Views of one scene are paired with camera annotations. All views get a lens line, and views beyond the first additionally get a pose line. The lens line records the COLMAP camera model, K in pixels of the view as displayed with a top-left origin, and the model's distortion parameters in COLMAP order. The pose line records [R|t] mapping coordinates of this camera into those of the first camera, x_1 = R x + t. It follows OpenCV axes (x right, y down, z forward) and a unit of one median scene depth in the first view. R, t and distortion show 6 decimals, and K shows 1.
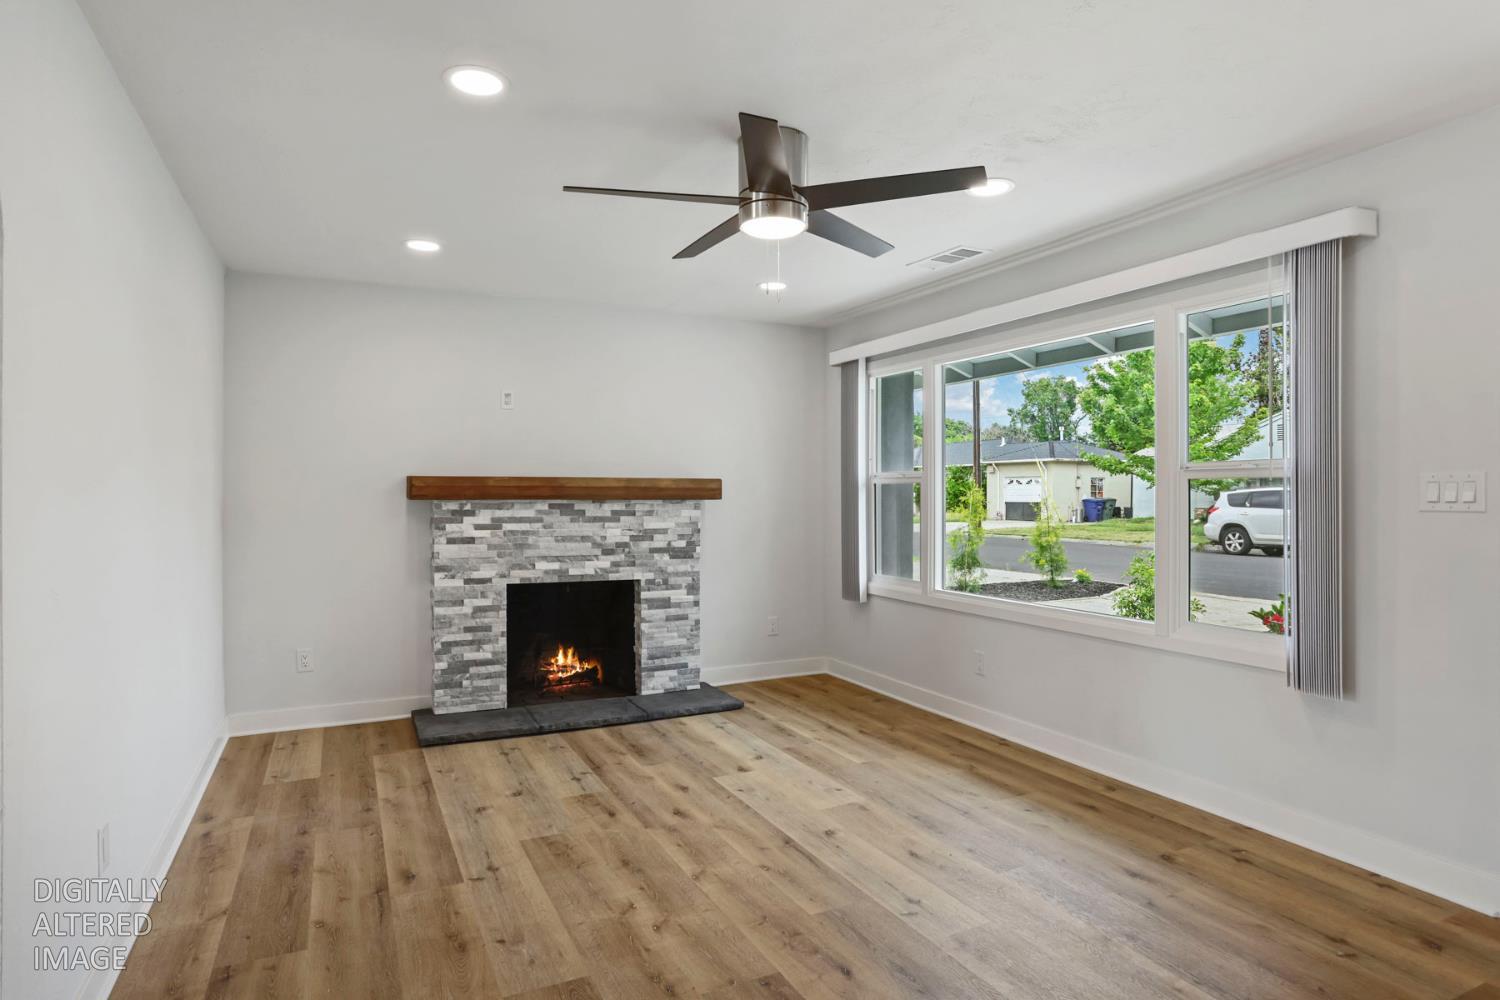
lens RADIAL K [[827.0, 0, 742.4], [0, 827.0, 479.6], [0, 0, 1]] dist [-0.060610, 0.027792]
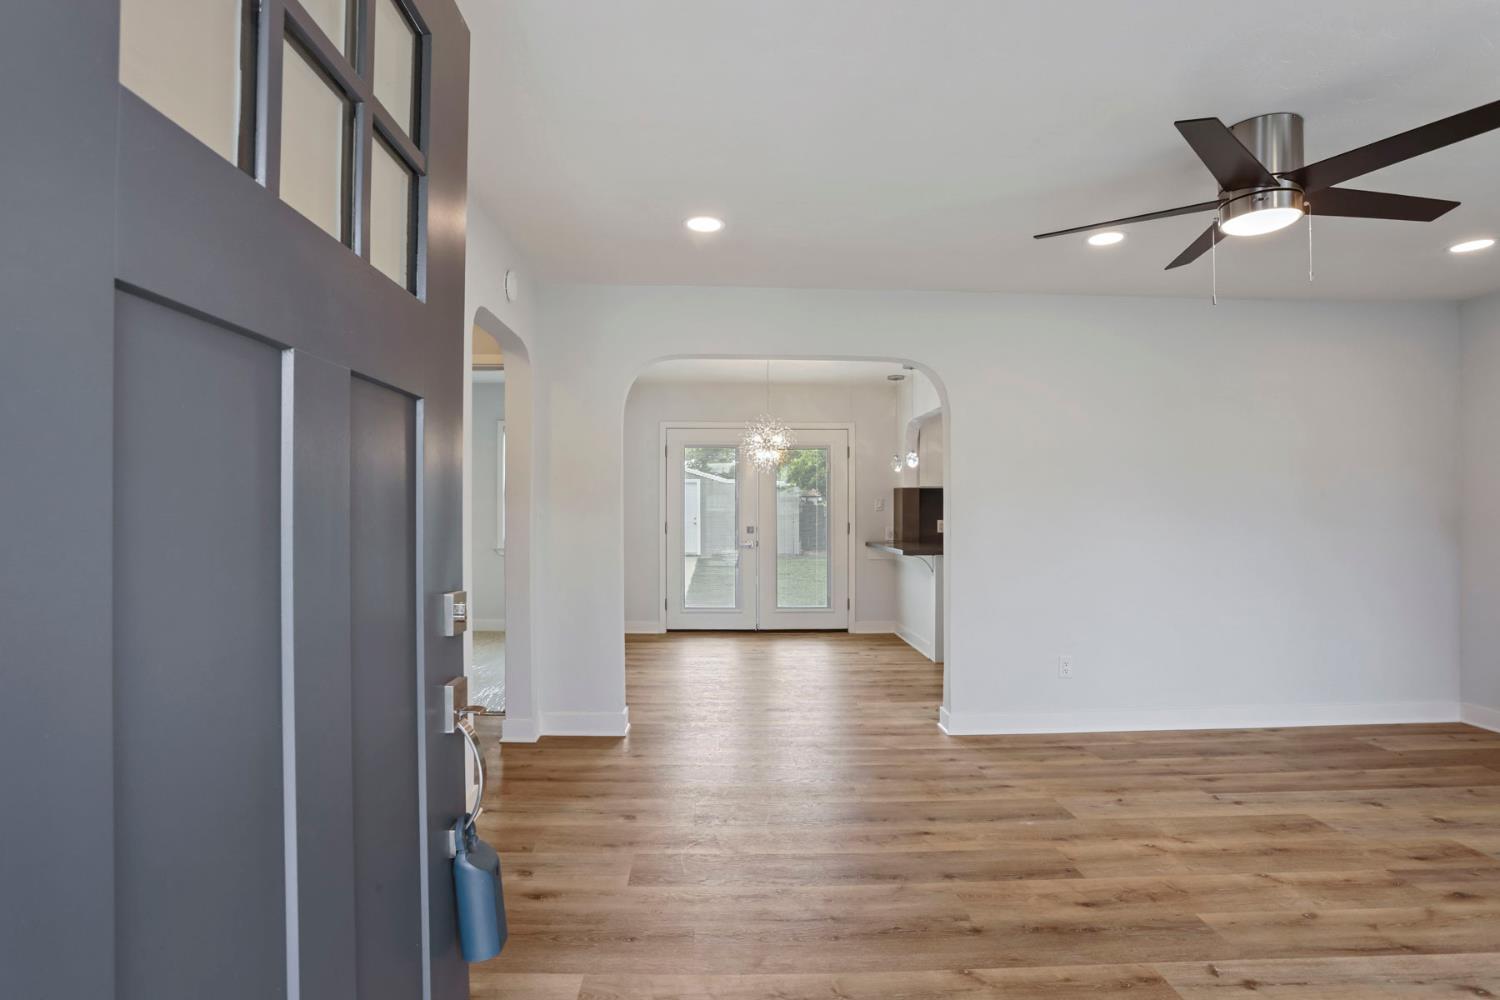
lens RADIAL K [[728.3, 0, 733.9], [0, 728.3, 499.1], [0, 0, 1]] dist [-0.059275, 0.020142]
pose [[-0.419720, -0.009947, -0.907599, 0.844614], [0.017072, 0.999677, -0.018851, 0.017253], [0.907493, -0.023407, -0.419414, 0.642238]]
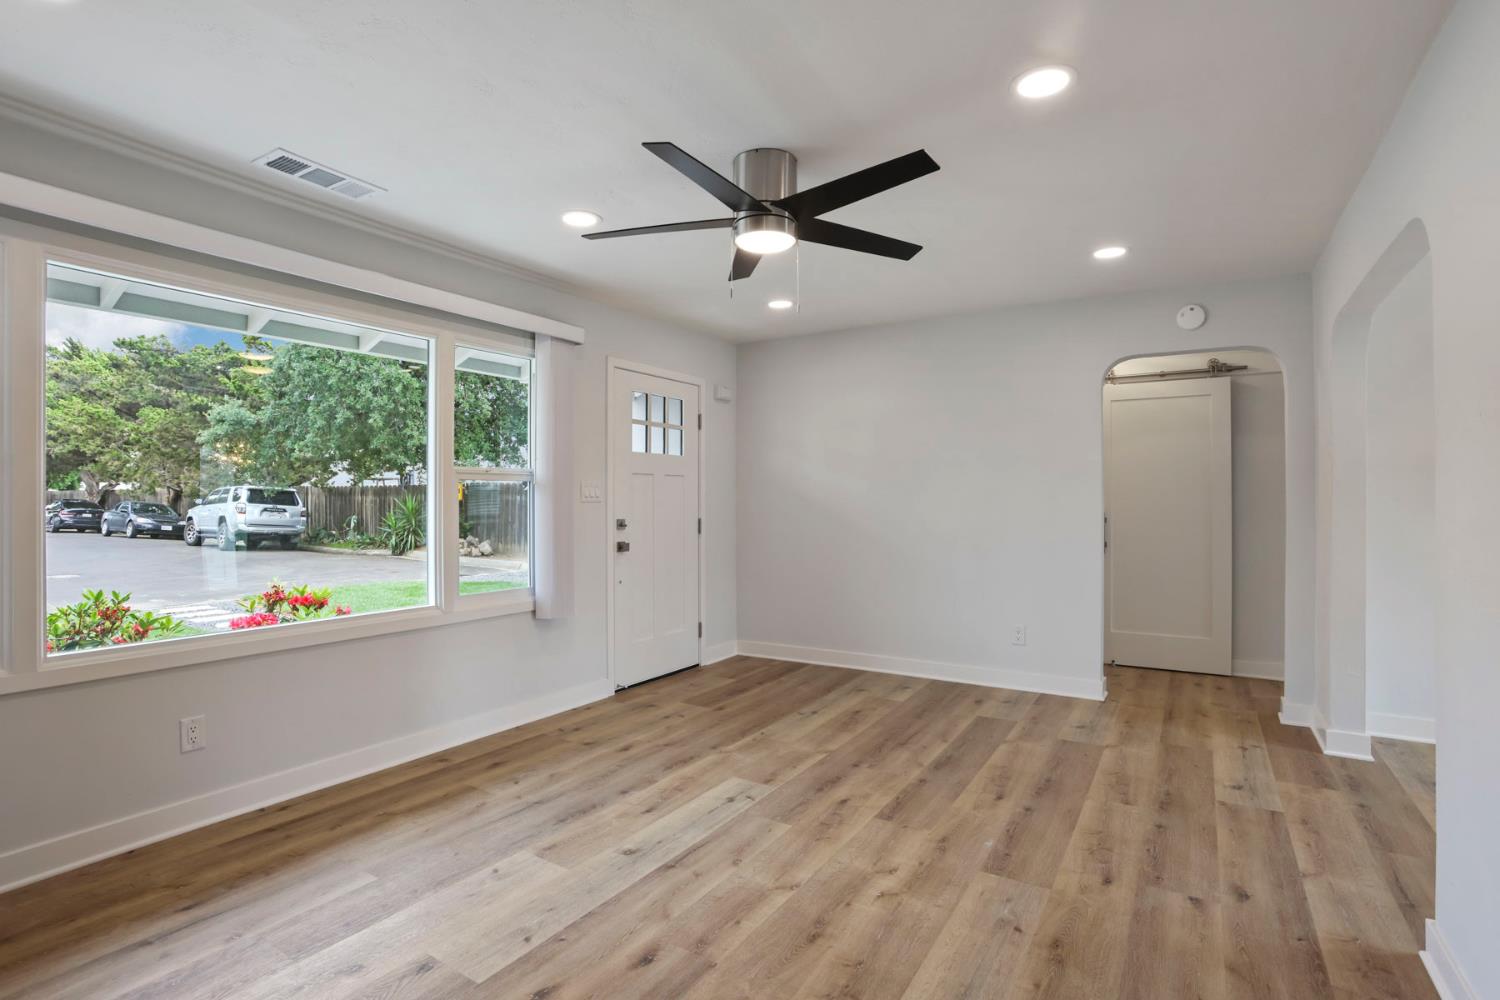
lens RADIAL K [[728.3, 0, 734.2], [0, 728.3, 490.5], [0, 0, 1]] dist [-0.059275, 0.020142]
pose [[-0.512296, 0.011287, 0.858735, -0.616706], [-0.013972, 0.999672, -0.021475, 0.034264], [-0.858695, -0.023000, -0.511970, 1.238017]]
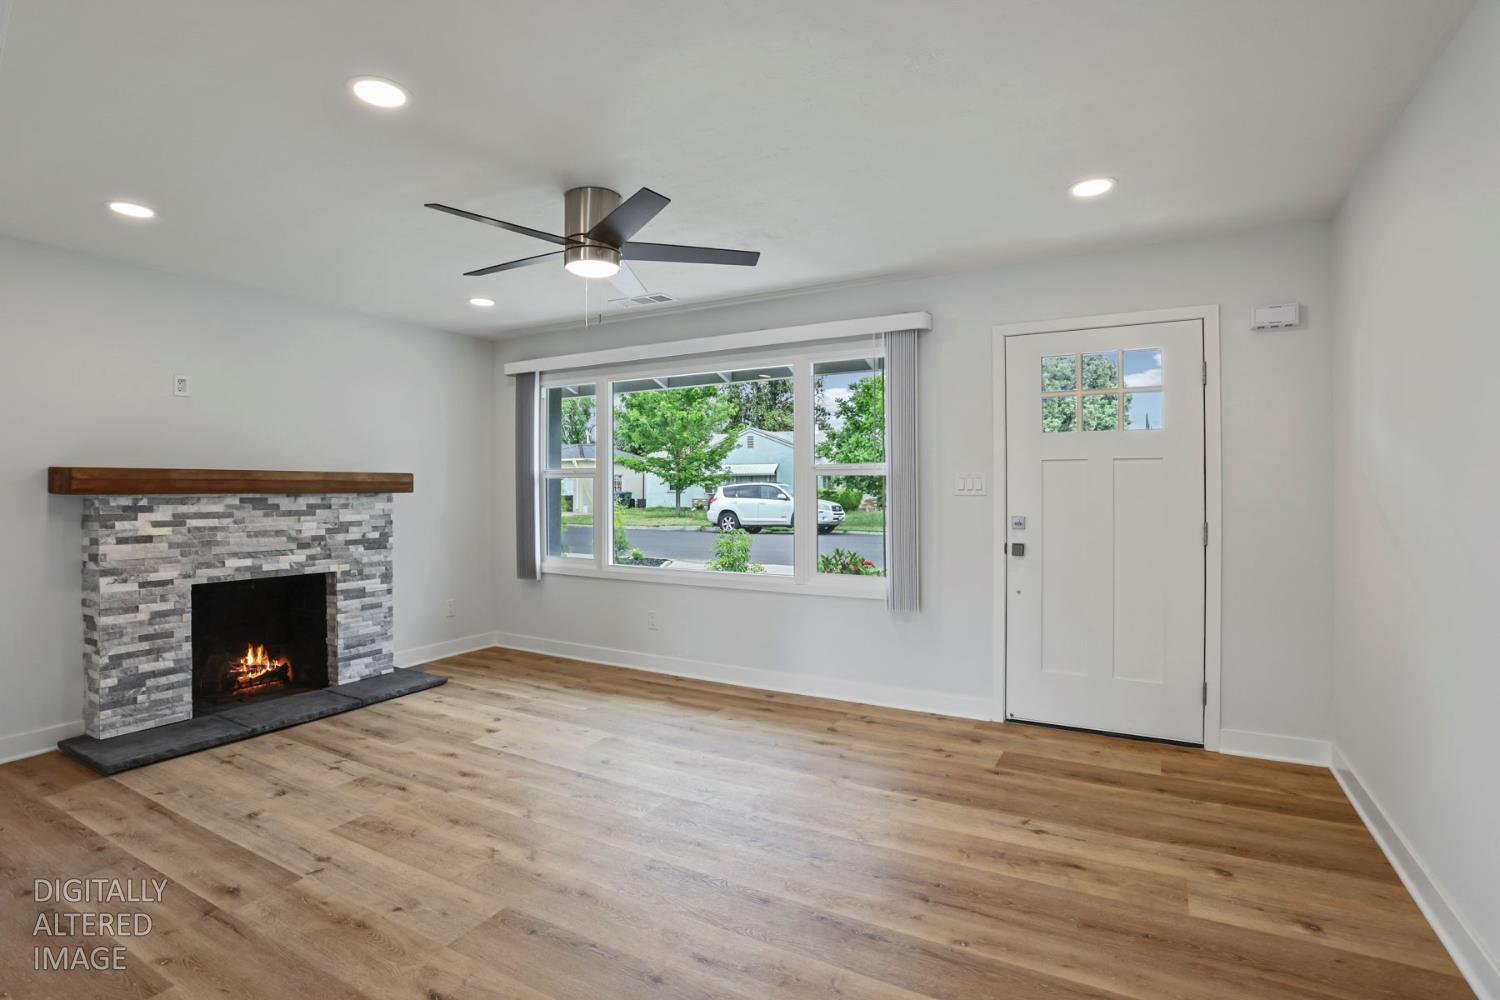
lens RADIAL K [[728.3, 0, 739.8], [0, 728.3, 469.9], [0, 0, 1]] dist [-0.059275, 0.020142]
pose [[0.827256, 0.010828, 0.561721, -0.317426], [-0.006155, 0.999929, -0.010210, 0.002514], [-0.561792, 0.004989, 0.827264, -0.011597]]
